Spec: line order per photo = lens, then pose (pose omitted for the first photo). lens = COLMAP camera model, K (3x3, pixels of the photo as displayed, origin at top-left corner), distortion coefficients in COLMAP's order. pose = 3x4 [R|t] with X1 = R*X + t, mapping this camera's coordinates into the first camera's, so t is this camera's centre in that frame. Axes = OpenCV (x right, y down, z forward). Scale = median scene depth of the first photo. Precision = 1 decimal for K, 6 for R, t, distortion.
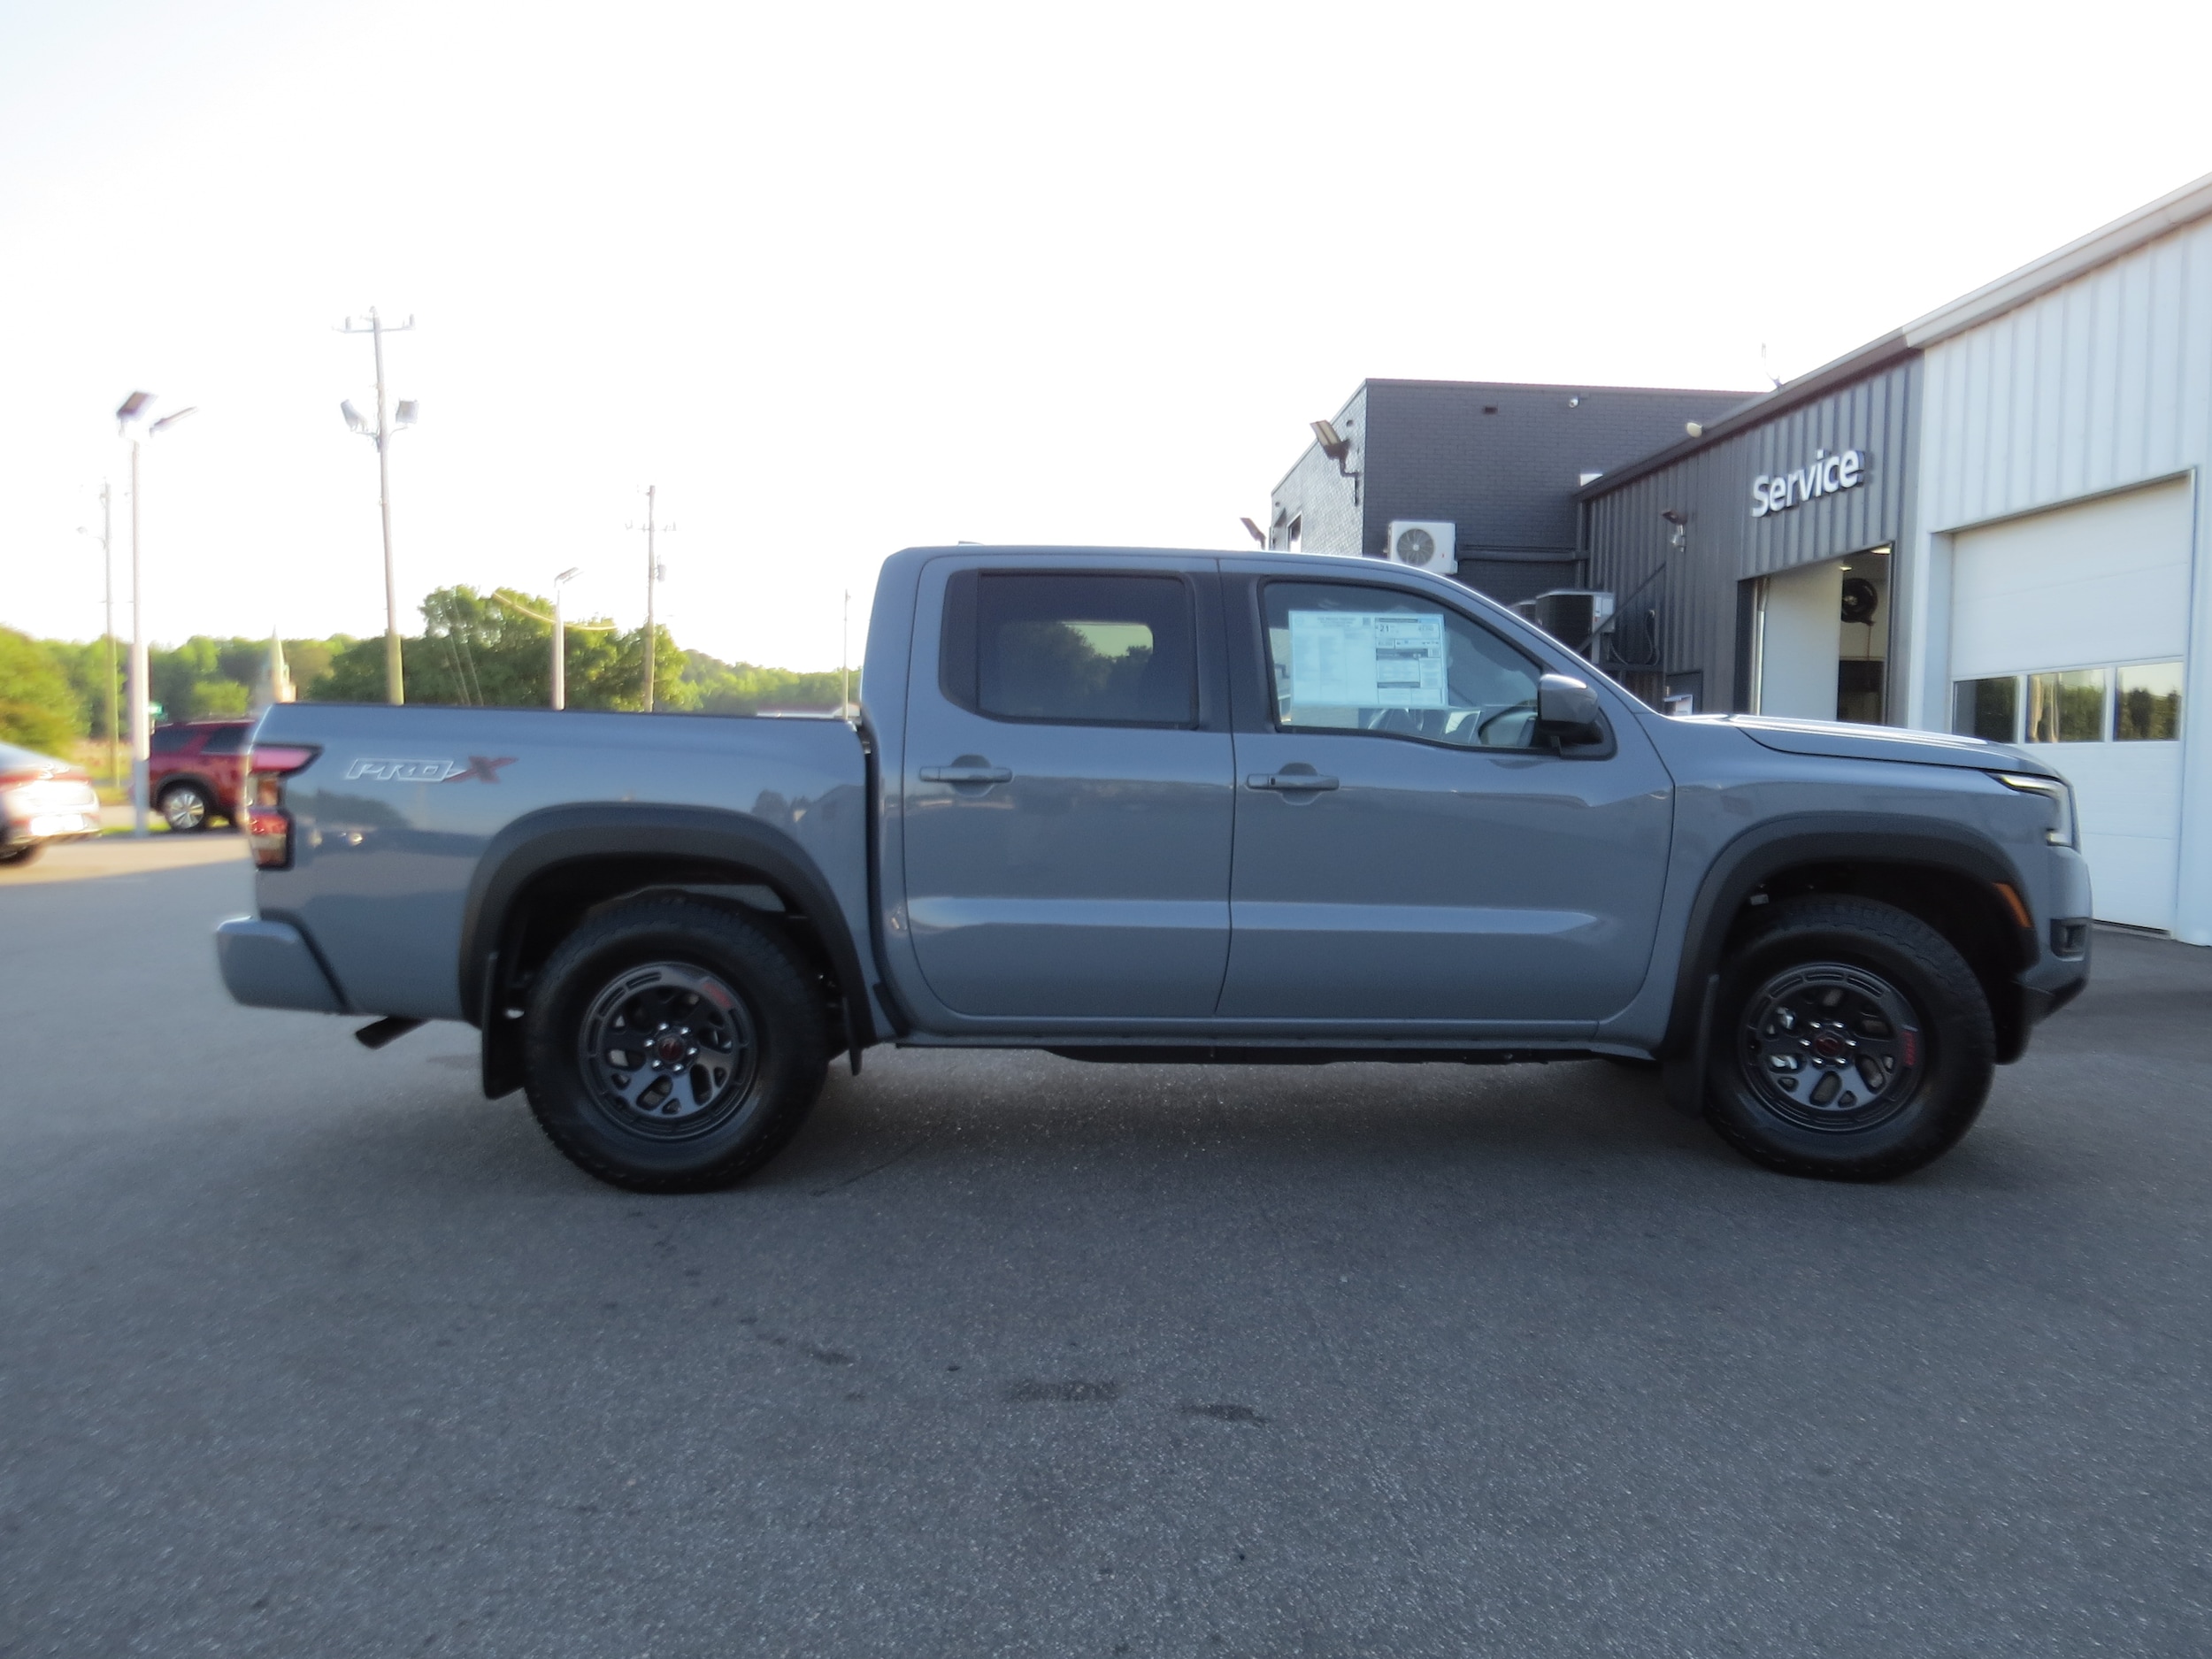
lens RADIAL K [[1541.3, 0, 1106.0], [0, 1541.3, 829.5], [0, 0, 1]] dist [-0.008939, 0.000373]
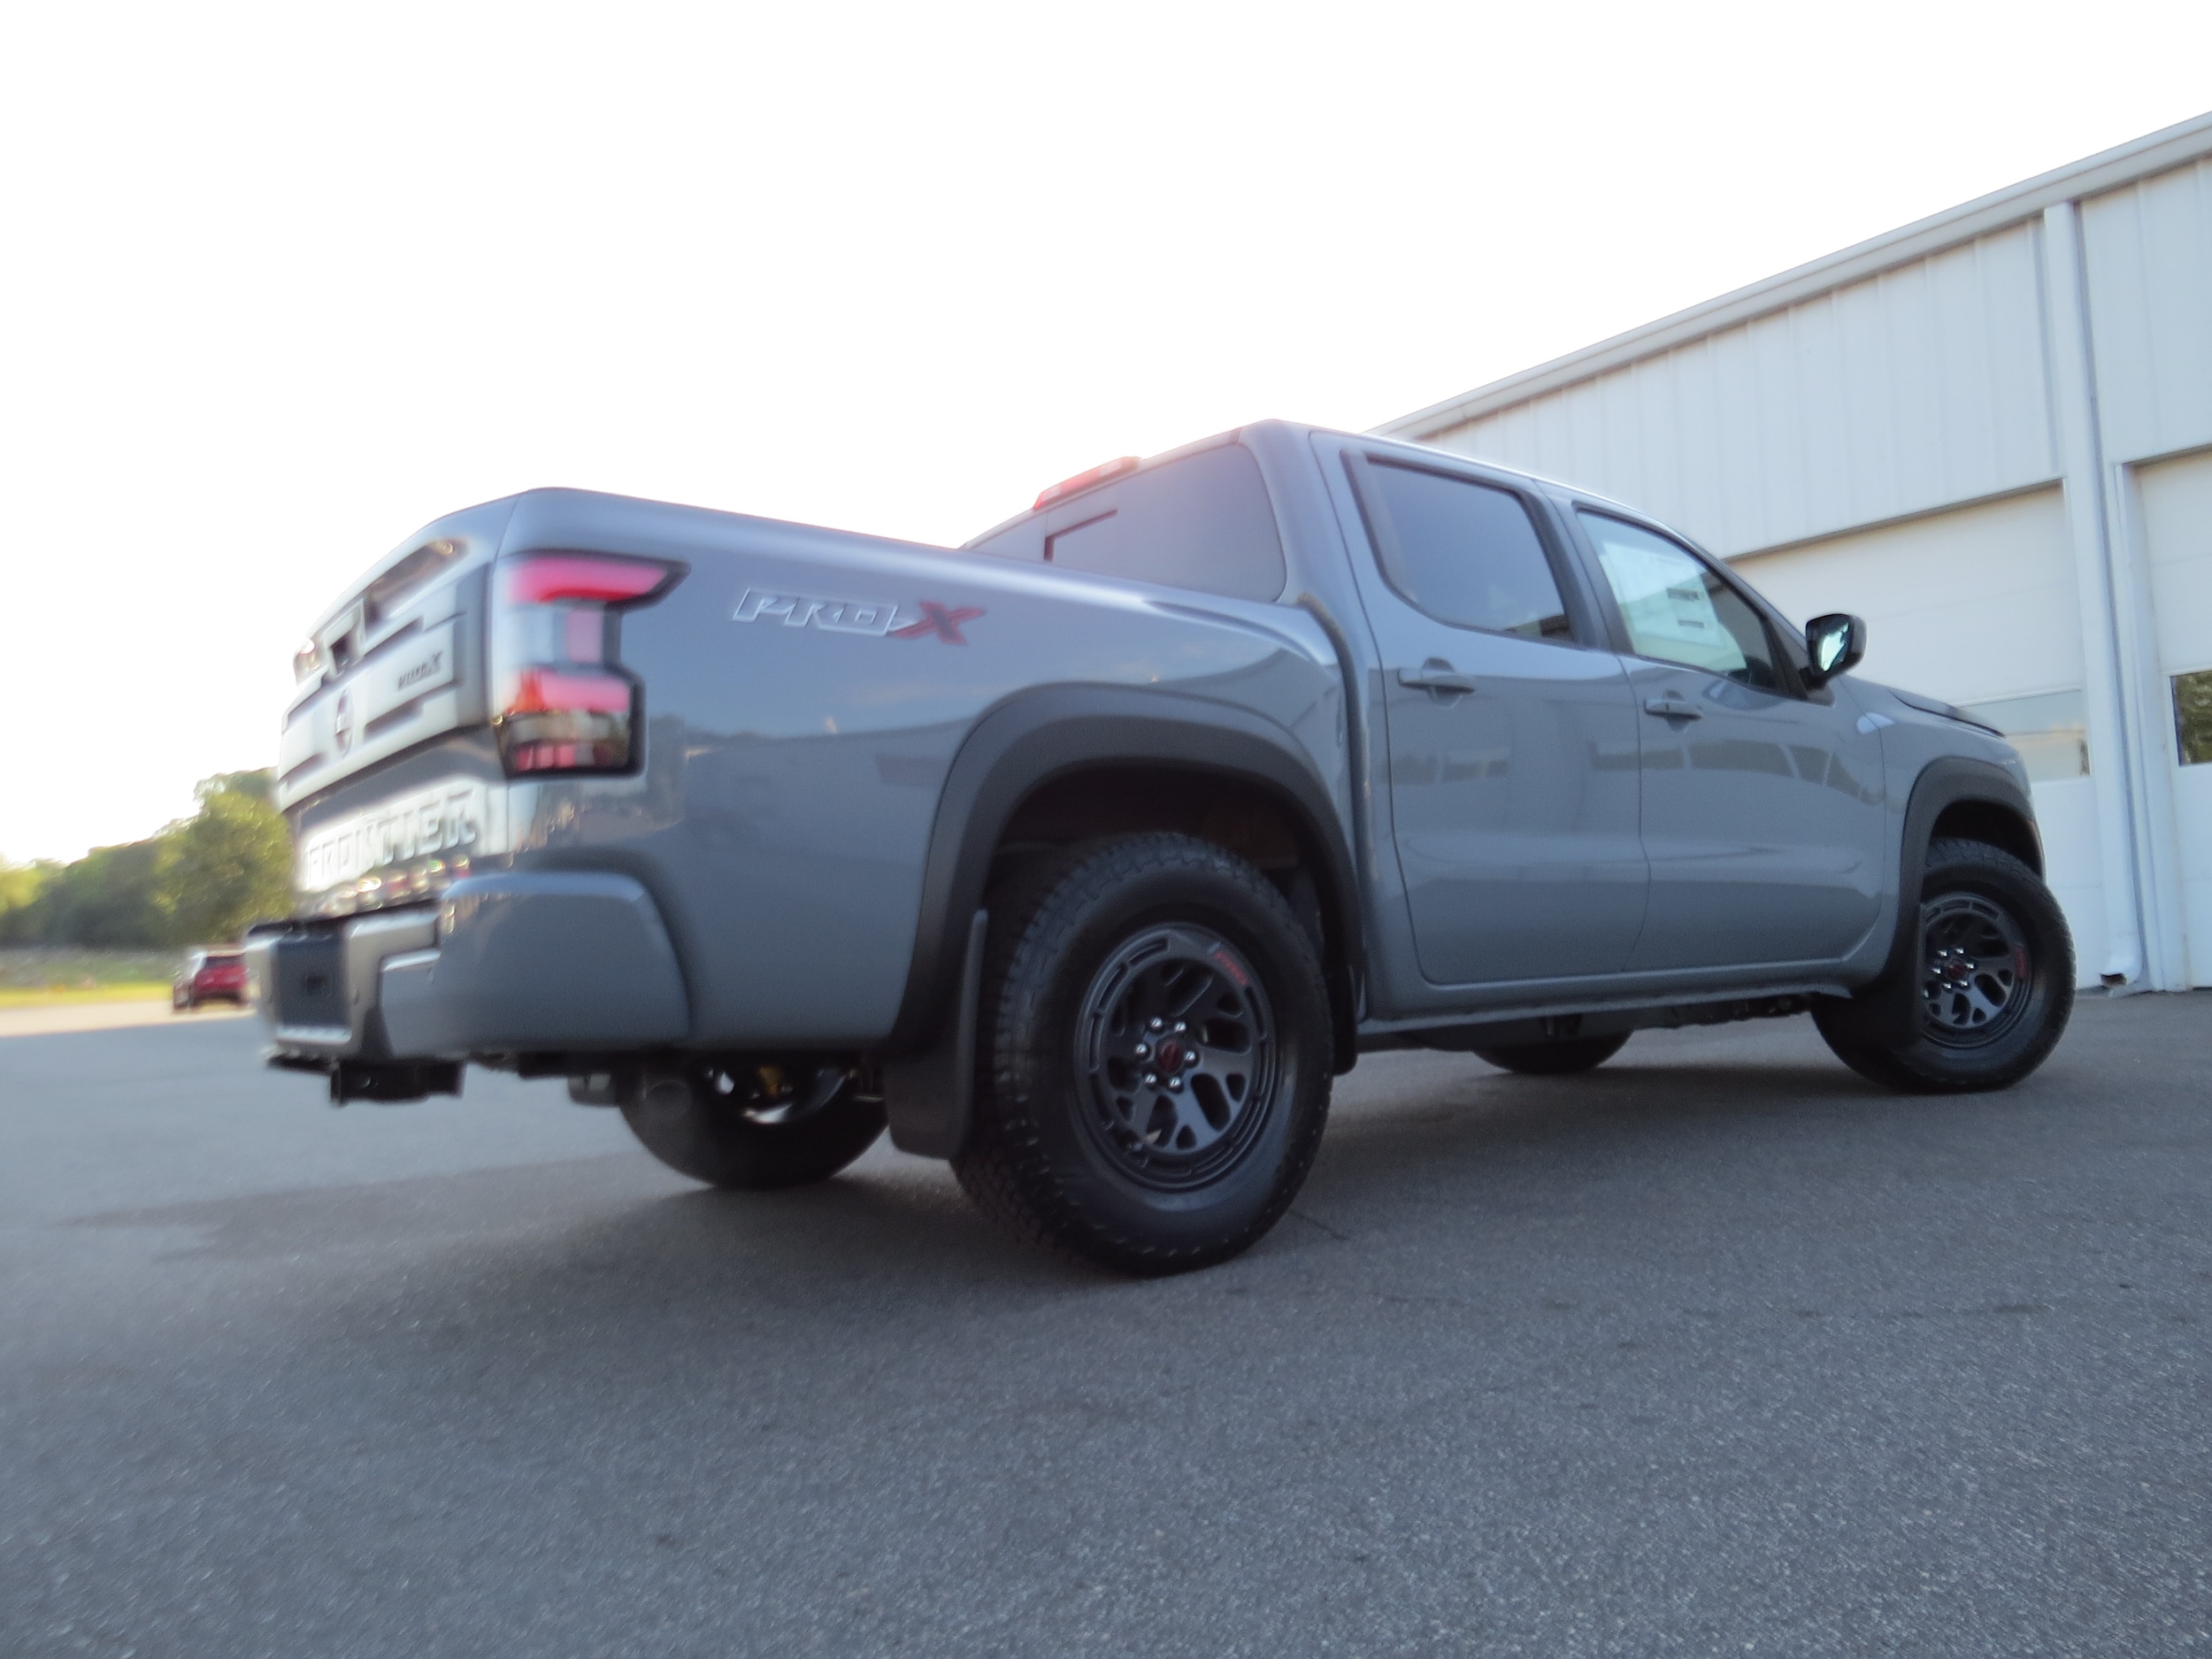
lens RADIAL K [[1580.1, 0, 1106.0], [0, 1580.1, 829.5], [0, 0, 1]] dist [0.003364, 0.002053]
pose [[0.803170, 0.001320, 0.595749, -0.704809], [0.075834, 0.991636, -0.104434, 0.112440], [-0.590904, 0.129057, 0.796352, 0.439554]]
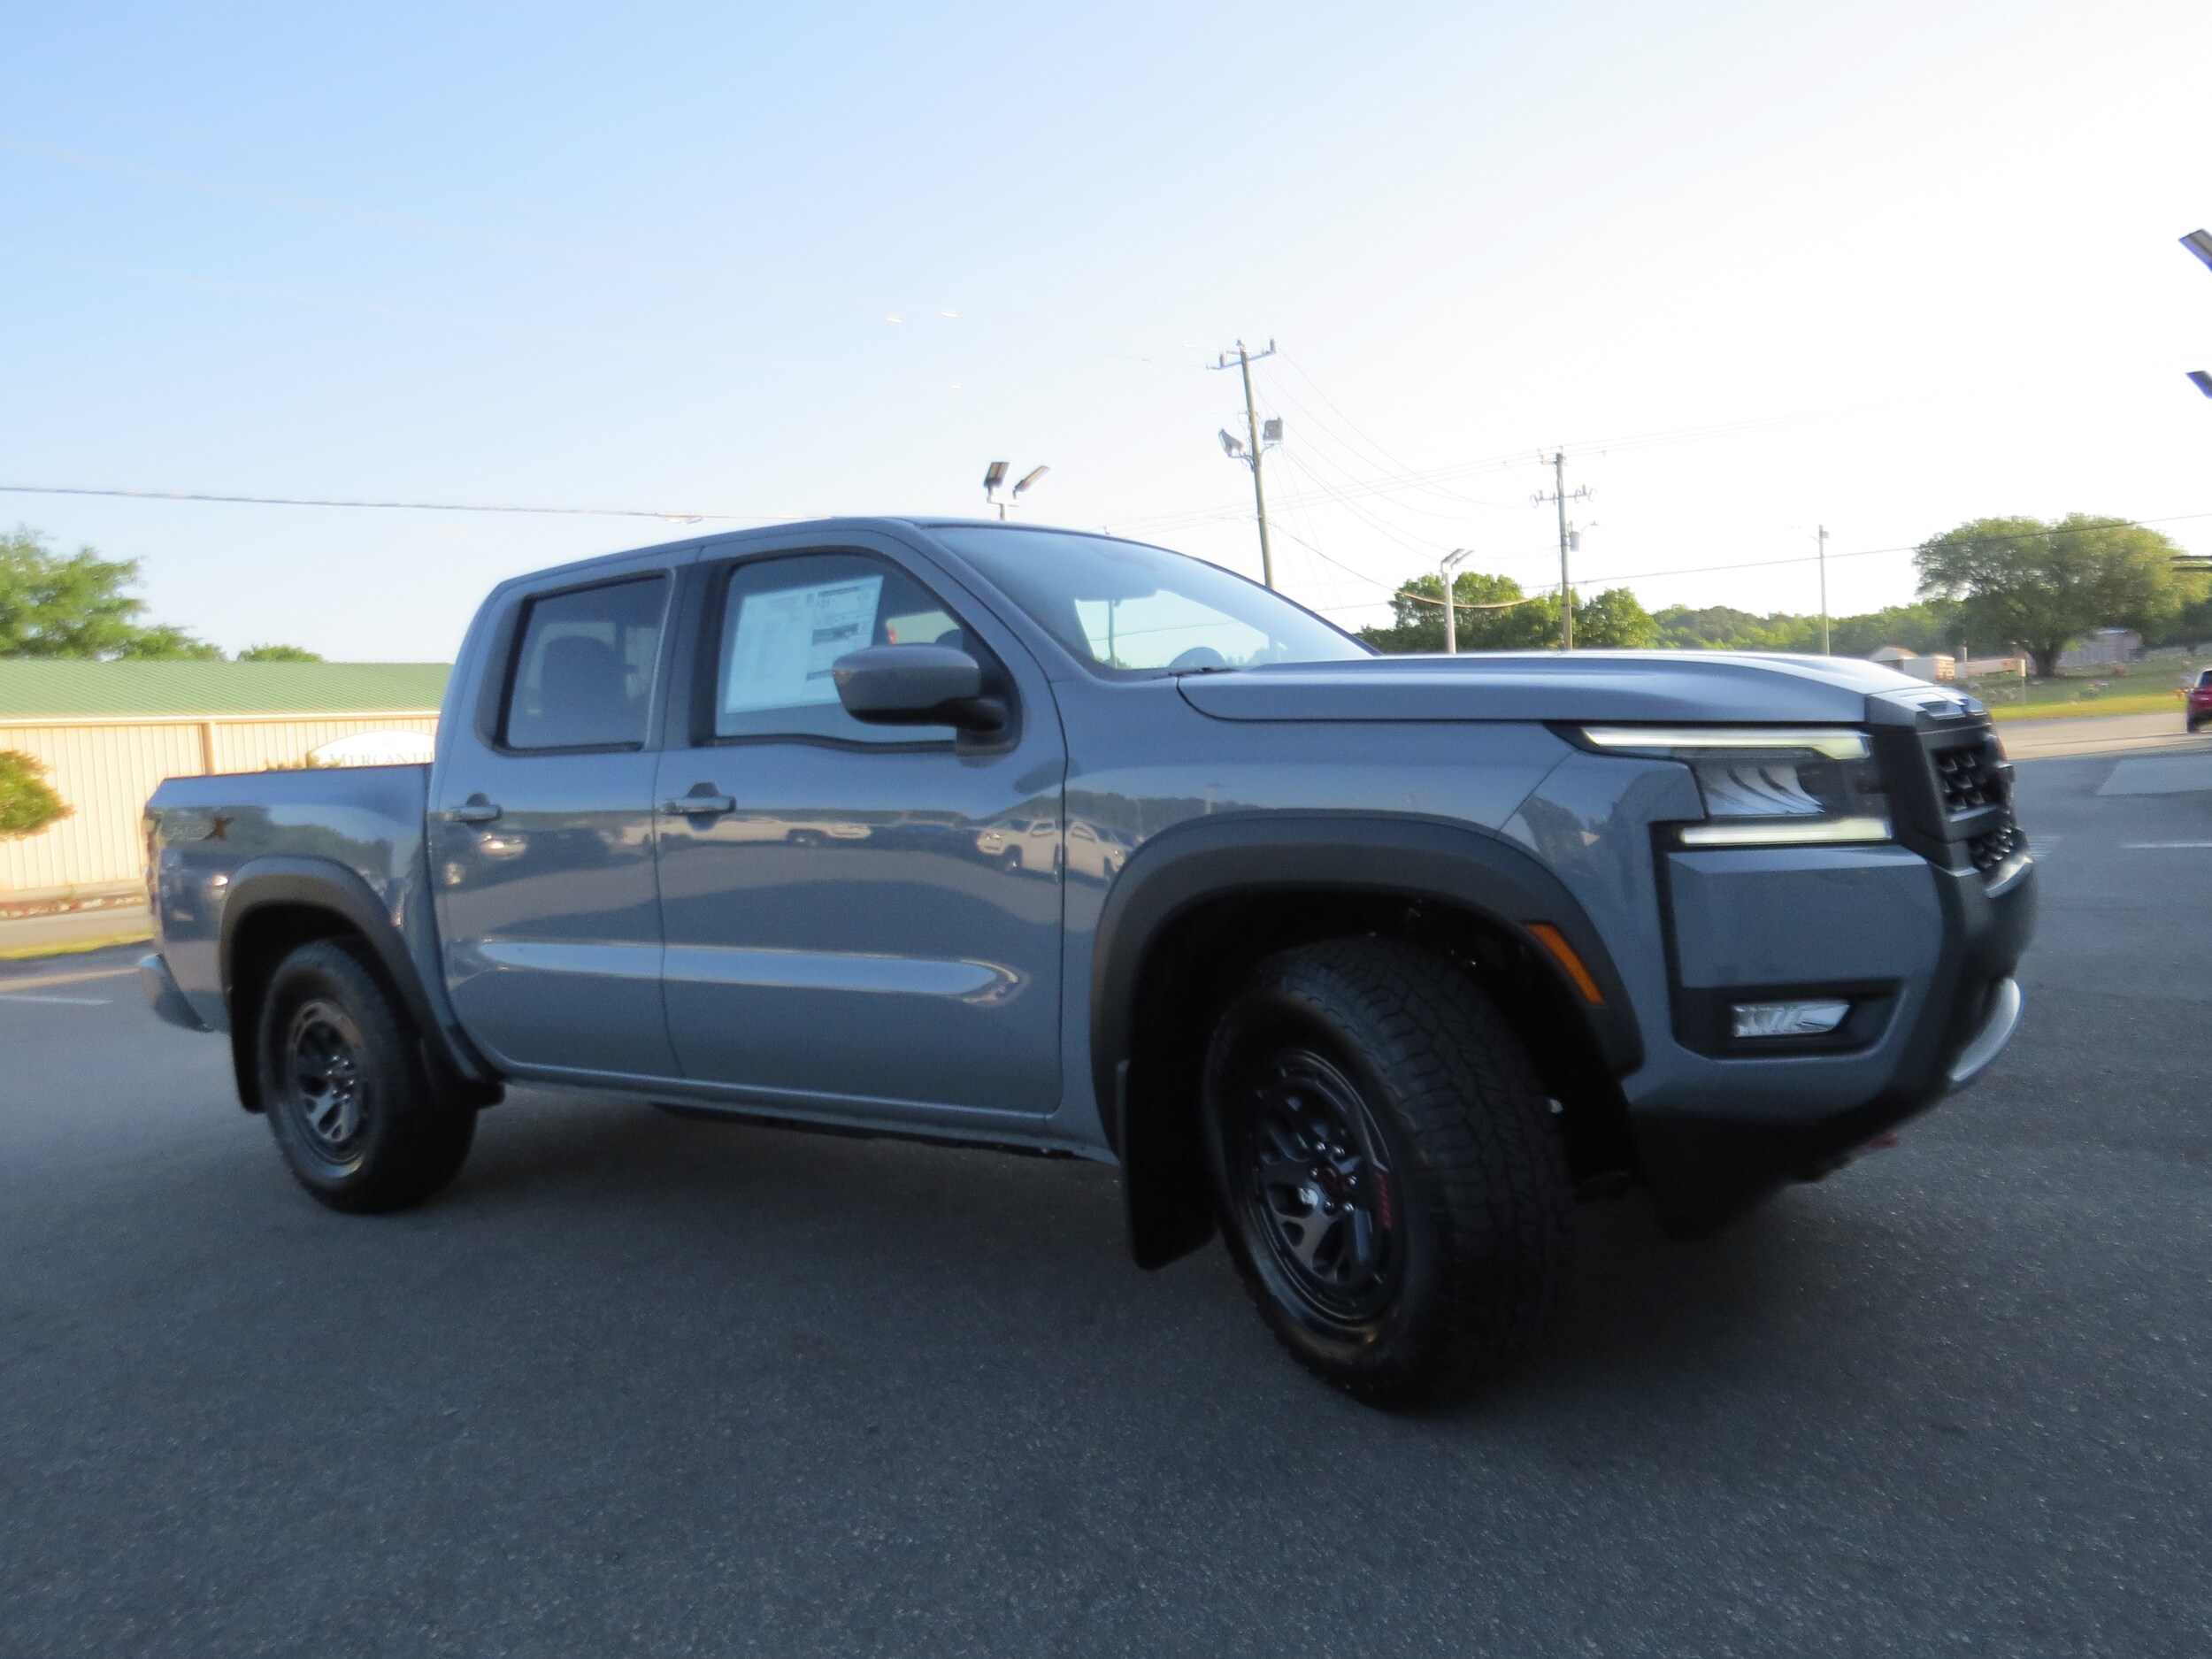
lens RADIAL K [[1545.0, 0, 1106.0], [0, 1545.0, 829.5], [0, 0, 1]] dist [-0.027855, -0.000287]
pose [[0.808286, -0.037835, -0.587574, 0.772423], [0.049546, 0.998764, 0.003845, -0.009645], [0.586702, -0.032220, 0.809162, 0.439513]]
